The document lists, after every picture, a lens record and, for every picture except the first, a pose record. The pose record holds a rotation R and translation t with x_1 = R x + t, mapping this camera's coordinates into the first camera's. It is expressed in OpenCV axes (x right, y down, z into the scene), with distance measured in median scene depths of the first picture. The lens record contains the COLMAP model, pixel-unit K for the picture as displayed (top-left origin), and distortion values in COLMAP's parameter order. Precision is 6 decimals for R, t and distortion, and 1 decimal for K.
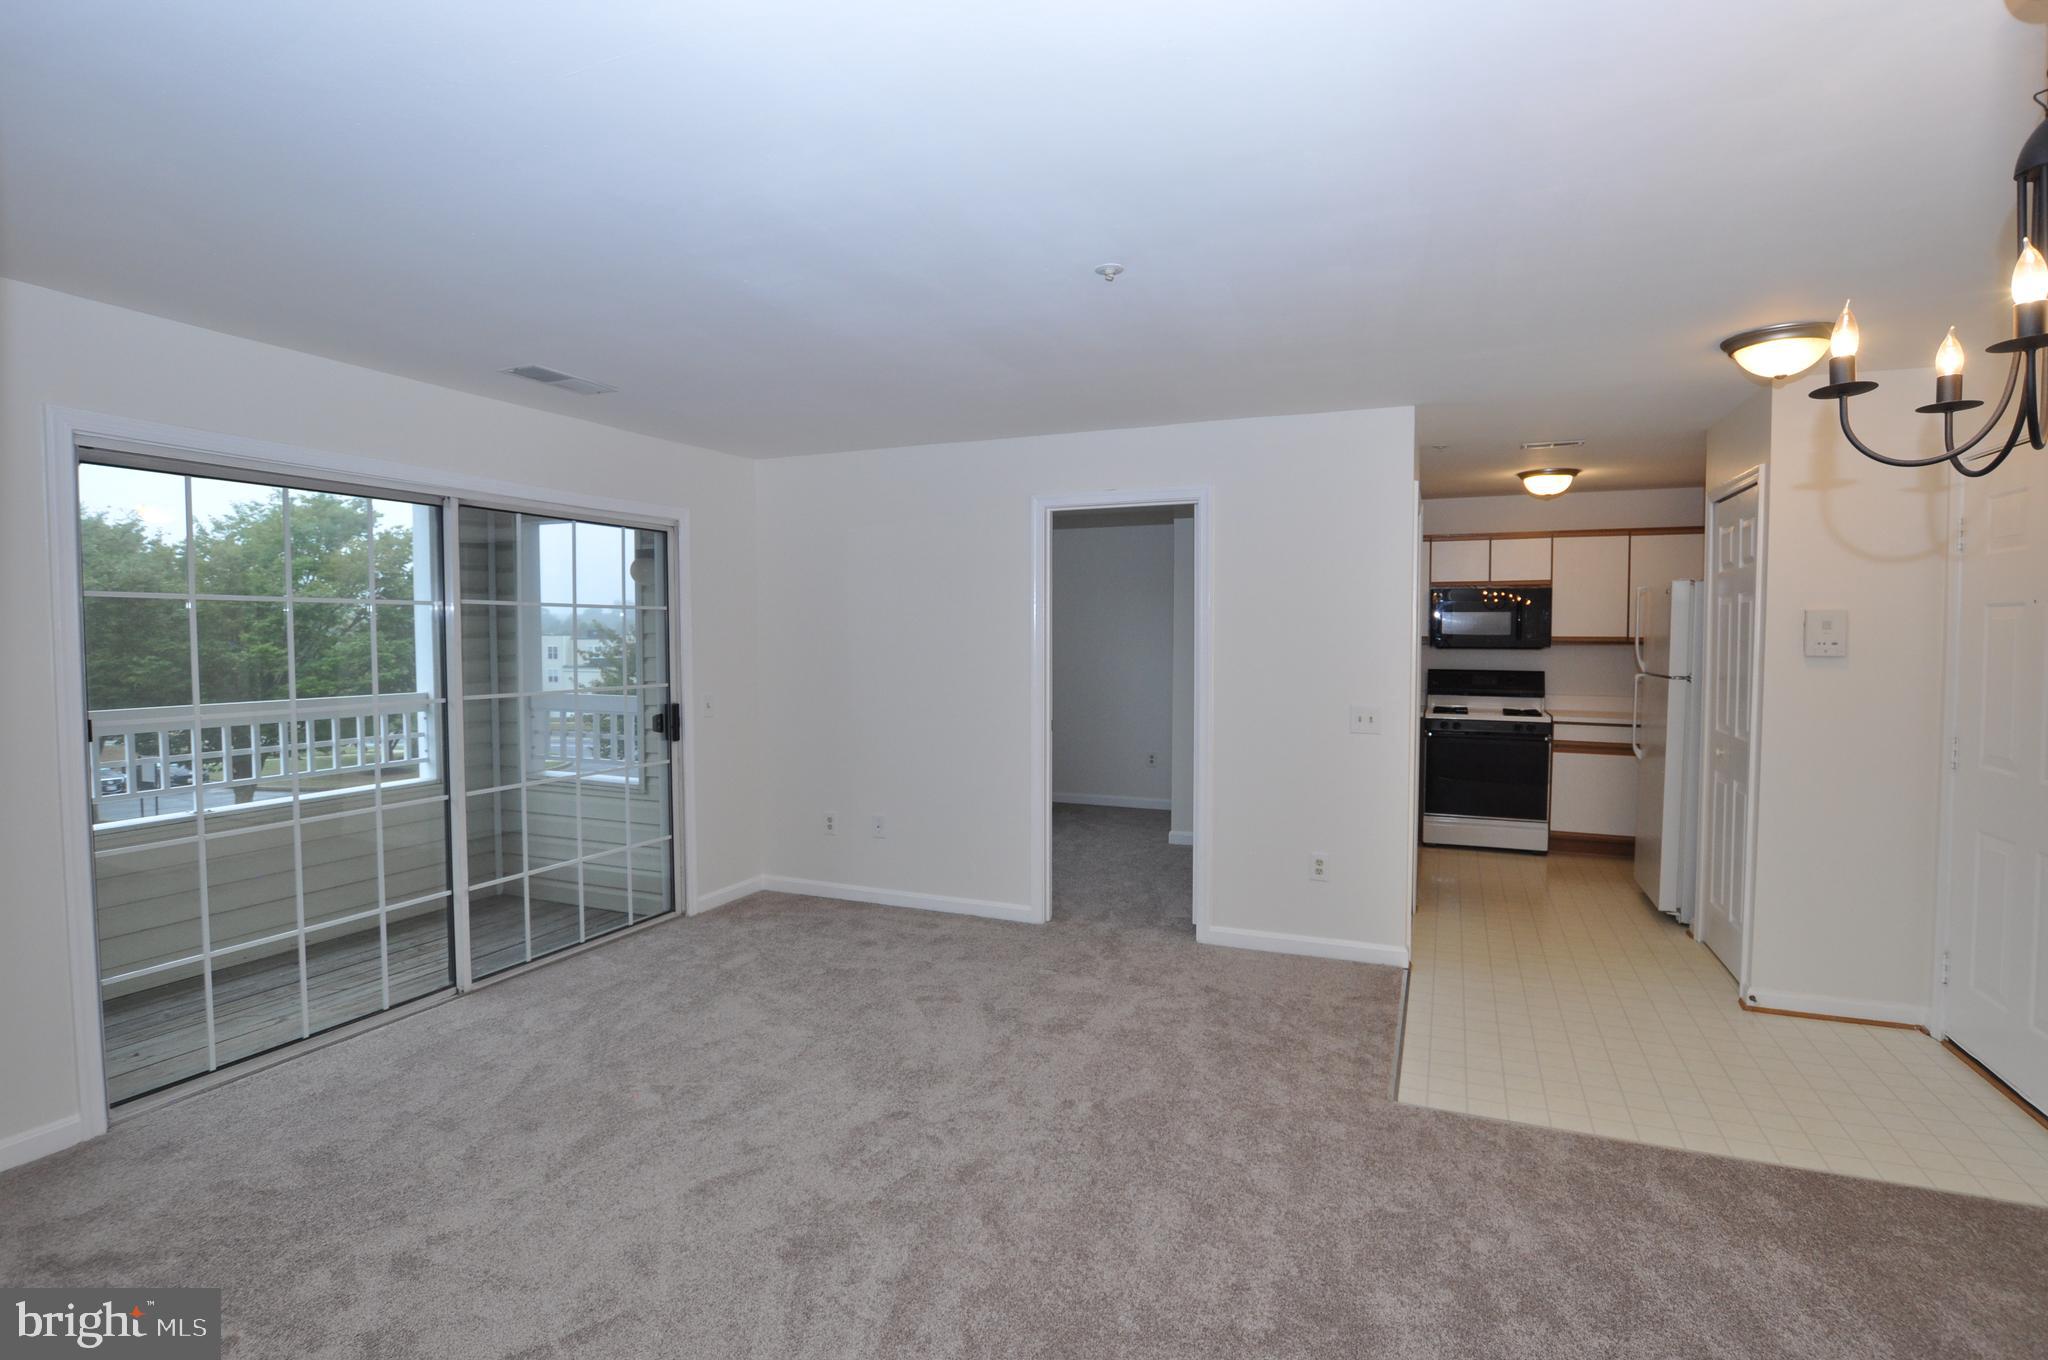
lens RADIAL K [[980.8, 0, 1032.0], [0, 980.8, 677.6], [0, 0, 1]] dist [-0.025043, 0.001638]
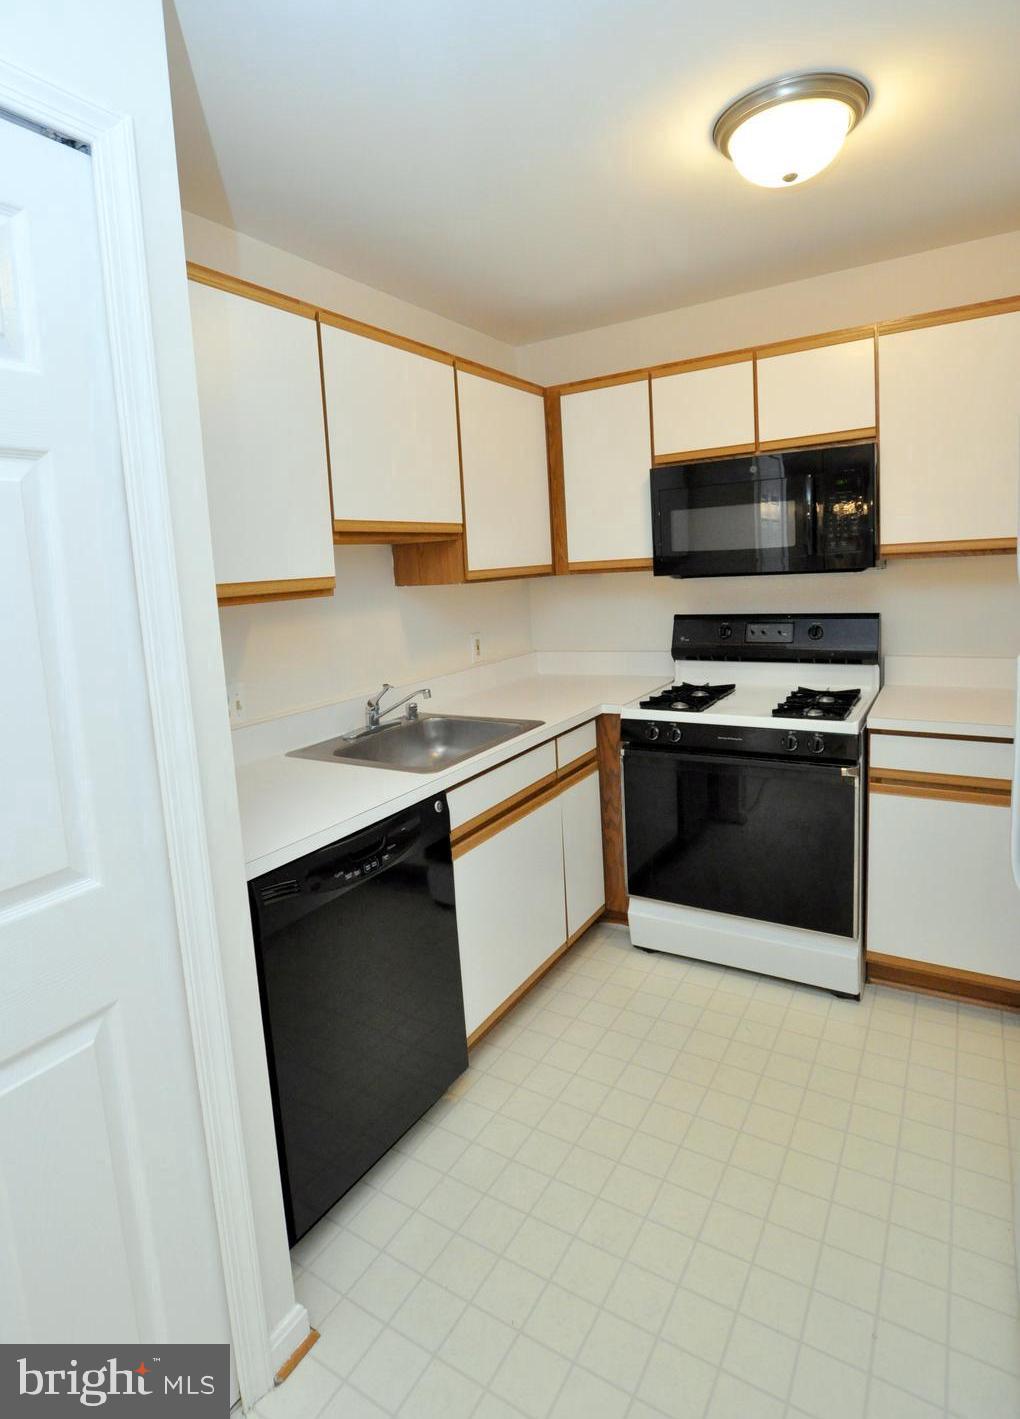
lens RADIAL K [[738.4, 0, 497.1], [0, 738.4, 650.6], [0, 0, 1]] dist [-0.028557, 0.000183]
pose [[0.985070, -0.038543, -0.167785, 0.589958], [0.050728, 0.996329, 0.068953, -0.035852], [0.164512, -0.076435, 0.983409, 0.884228]]
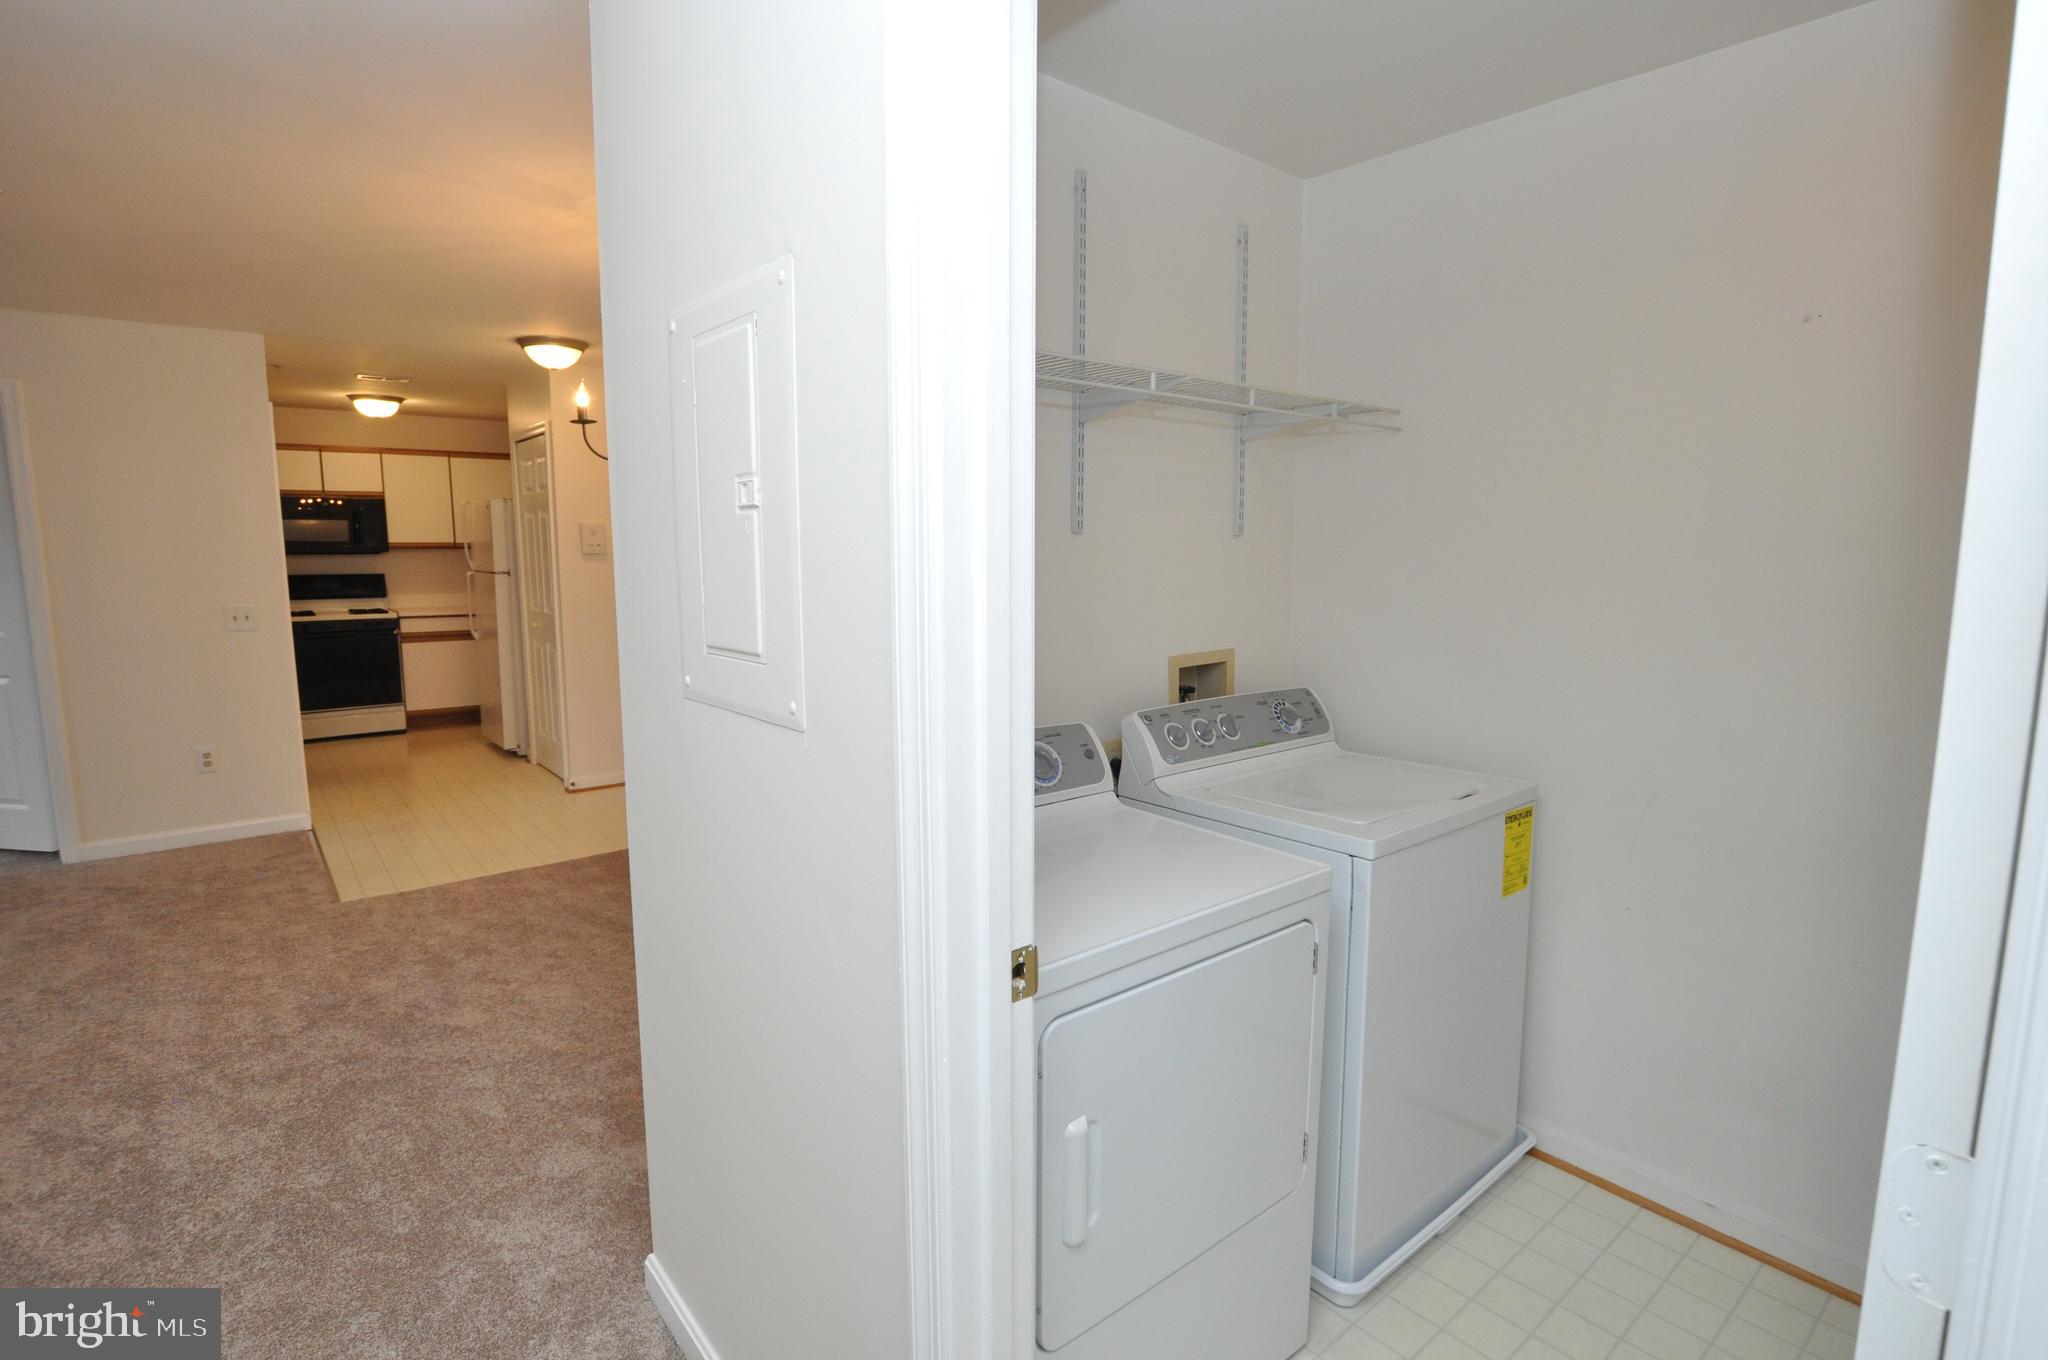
lens RADIAL K [[993.5, 0, 1030.8], [0, 993.5, 672.9], [0, 0, 1]] dist [-0.024528, 0.000787]
pose [[0.459489, -0.115157, 0.880687, -0.214022], [0.037566, 0.993192, 0.110269, 0.015227], [-0.887389, -0.017584, 0.460686, -0.277737]]
